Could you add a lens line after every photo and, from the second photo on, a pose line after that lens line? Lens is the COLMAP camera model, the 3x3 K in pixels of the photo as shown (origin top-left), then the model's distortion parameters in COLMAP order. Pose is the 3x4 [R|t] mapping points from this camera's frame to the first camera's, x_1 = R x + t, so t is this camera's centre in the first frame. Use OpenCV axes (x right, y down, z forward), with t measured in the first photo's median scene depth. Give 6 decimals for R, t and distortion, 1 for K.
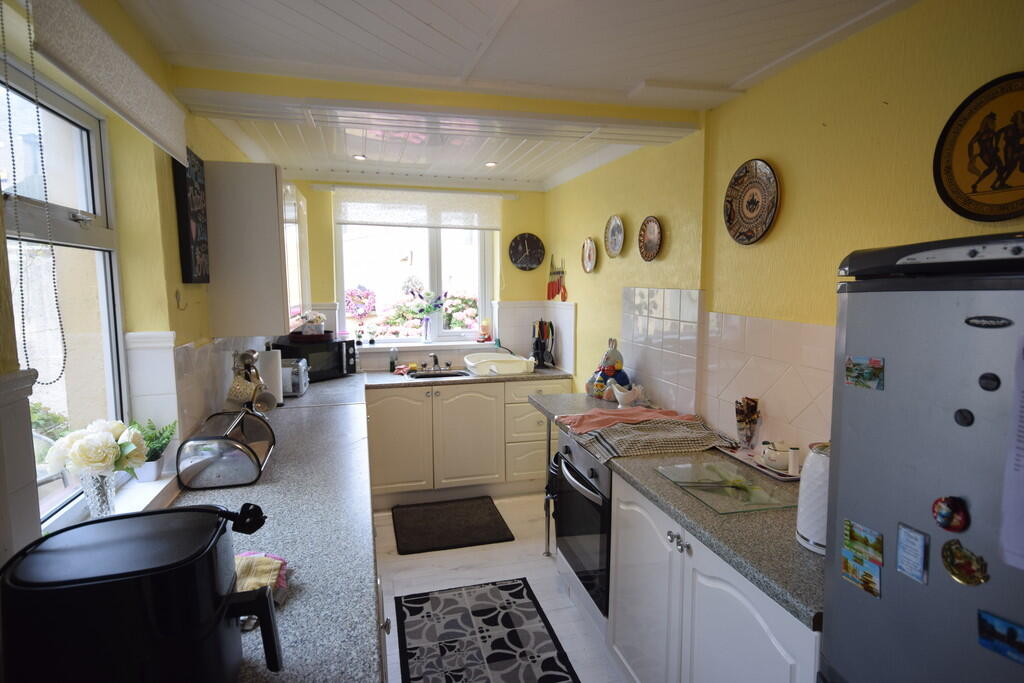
lens RADIAL K [[550.1, 0, 512.0], [0, 550.1, 340.2], [0, 0, 1]] dist [-0.000522, -0.000010]
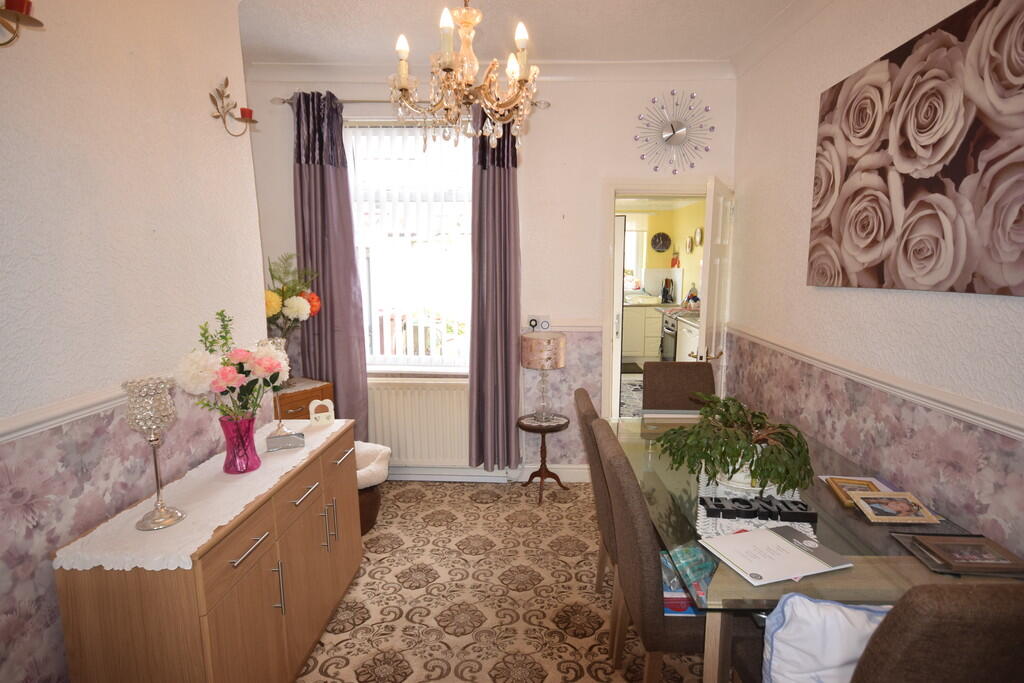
lens RADIAL K [[550.1, 0, 511.8], [0, 550.1, 341.2], [0, 0, 1]] dist [-0.000522, -0.000010]
pose [[0.960434, 0.044188, -0.274979, 0.071951], [-0.035013, 0.998657, 0.038190, 0.131317], [0.276297, -0.027051, 0.960691, -1.023815]]
